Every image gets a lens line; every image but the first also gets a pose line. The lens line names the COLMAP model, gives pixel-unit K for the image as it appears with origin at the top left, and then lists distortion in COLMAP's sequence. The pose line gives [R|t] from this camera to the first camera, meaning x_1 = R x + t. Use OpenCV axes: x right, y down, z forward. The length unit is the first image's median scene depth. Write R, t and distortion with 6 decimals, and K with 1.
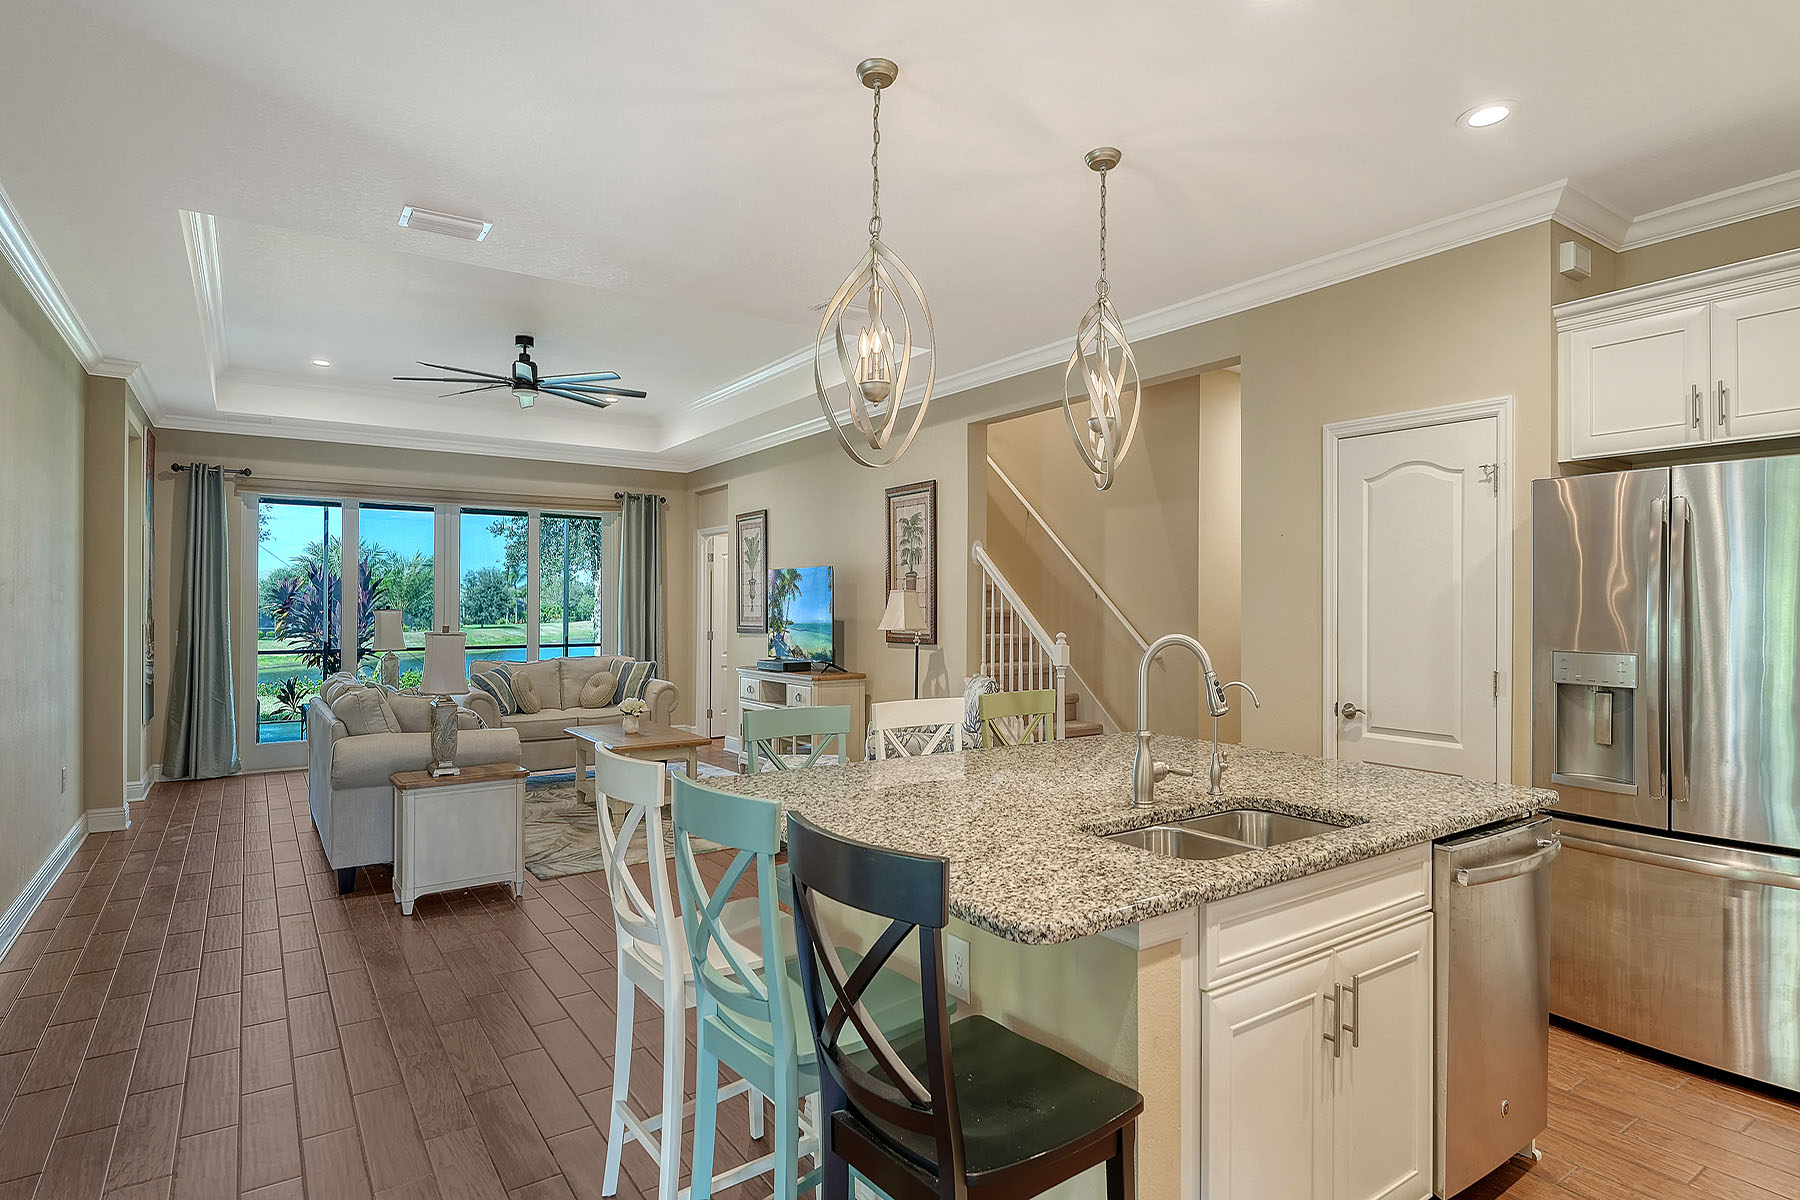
lens RADIAL K [[940.8, 0, 912.9], [0, 940.8, 608.5], [0, 0, 1]] dist [0.001379, -0.005581]
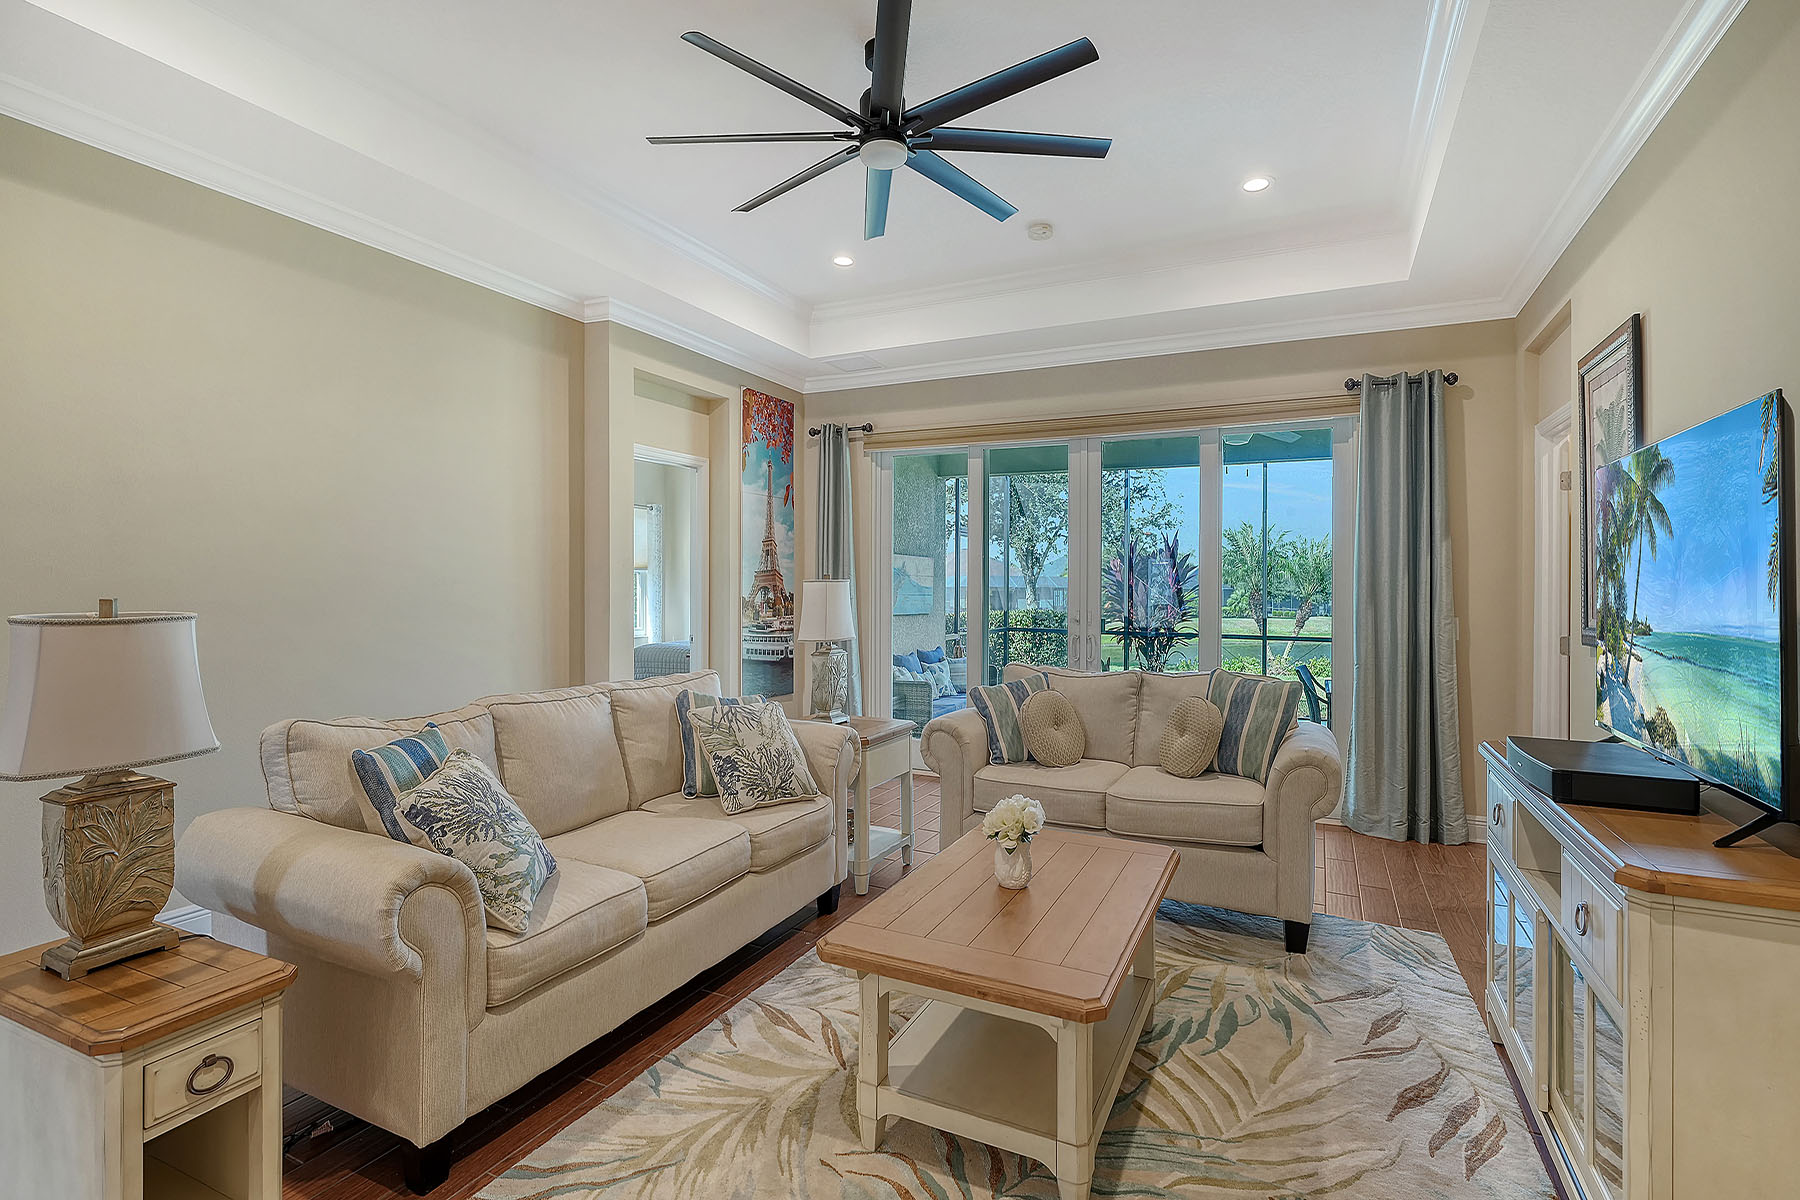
lens RADIAL K [[835.6, 0, 901.6], [0, 835.6, 584.0], [0, 0, 1]] dist [0.006949, -0.000430]
pose [[0.484669, 0.001226, -0.874697, -0.012840], [-0.012639, 0.999904, -0.005602, 0.006956], [0.874606, 0.013771, 0.484638, 0.834609]]
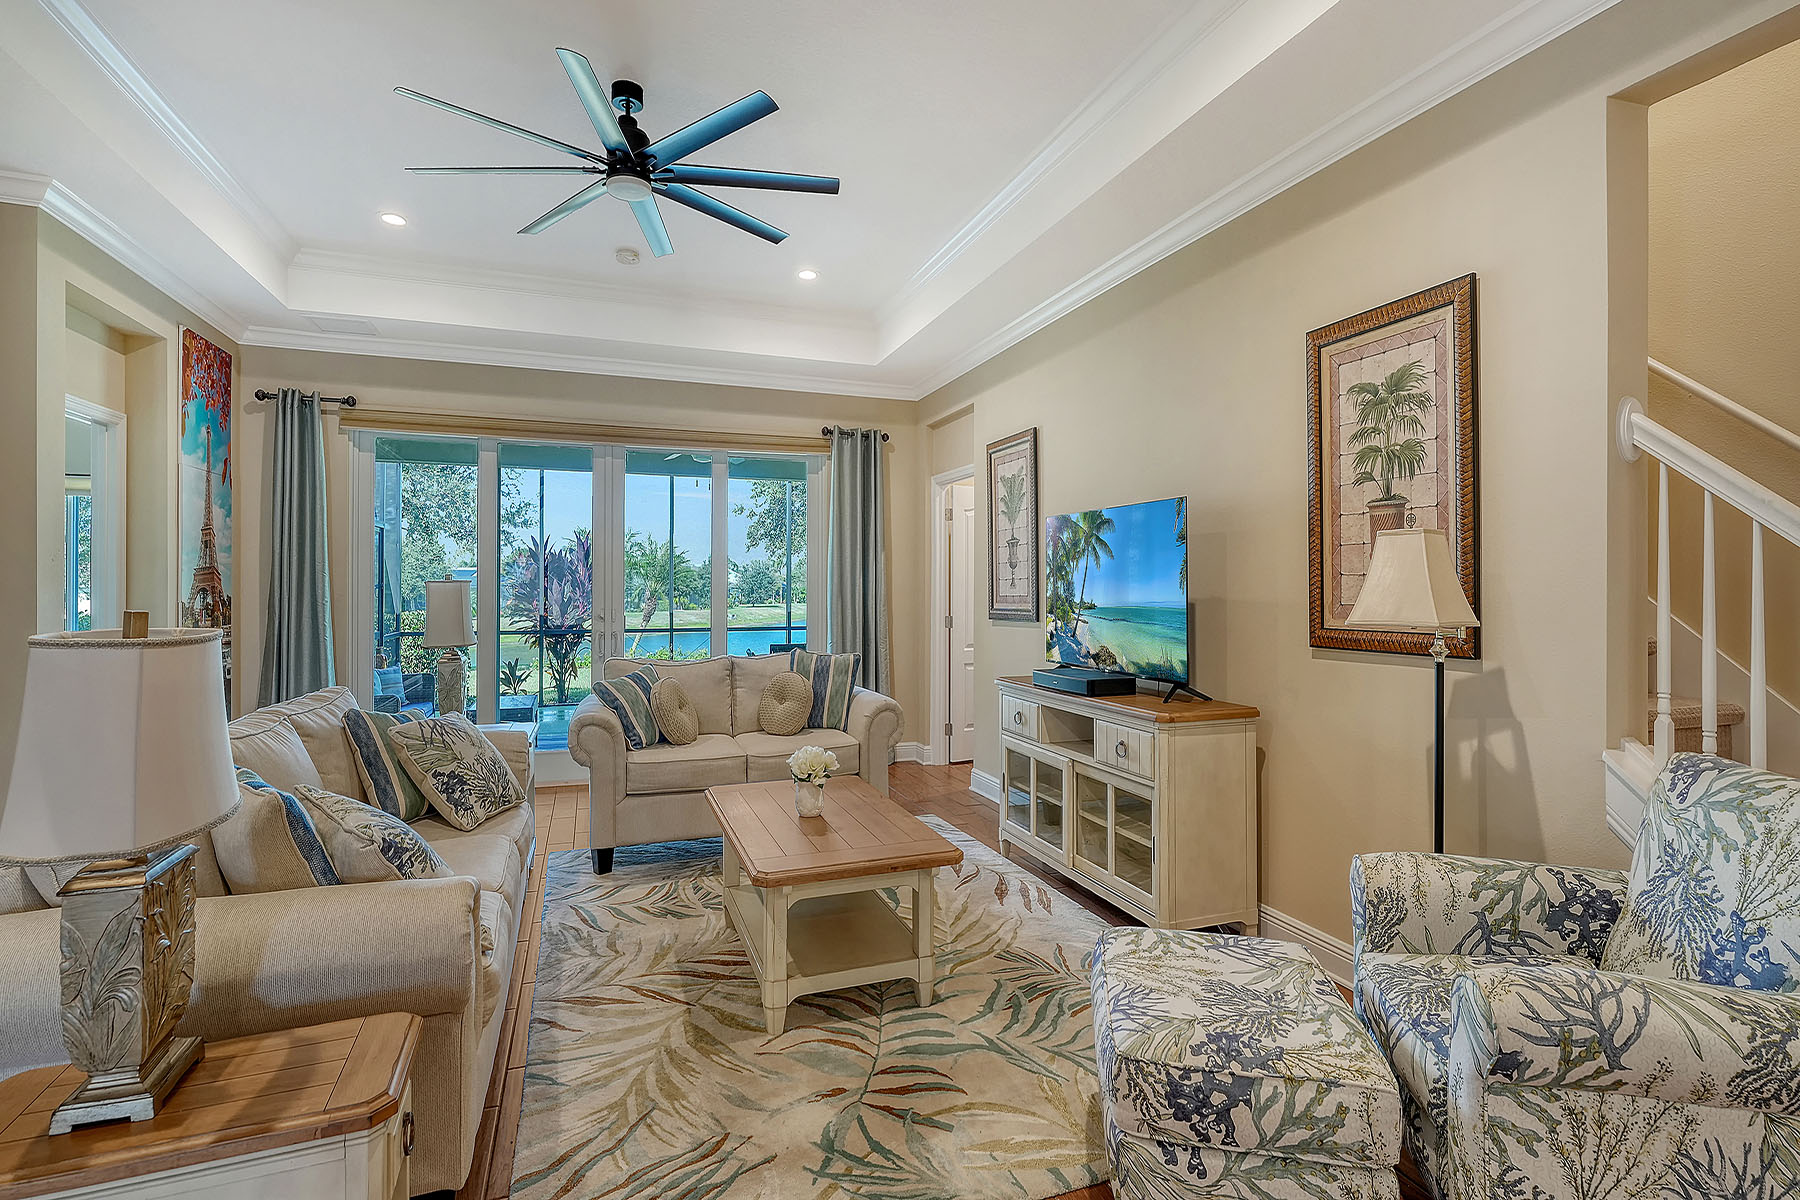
lens RADIAL K [[835.6, 0, 900.3], [0, 835.6, 585.8], [0, 0, 1]] dist [0.006949, -0.000430]
pose [[0.965909, -0.000379, -0.258880, -0.138617], [-0.001368, 0.999978, -0.006567, 0.008354], [0.258877, 0.006697, 0.965887, 0.604888]]
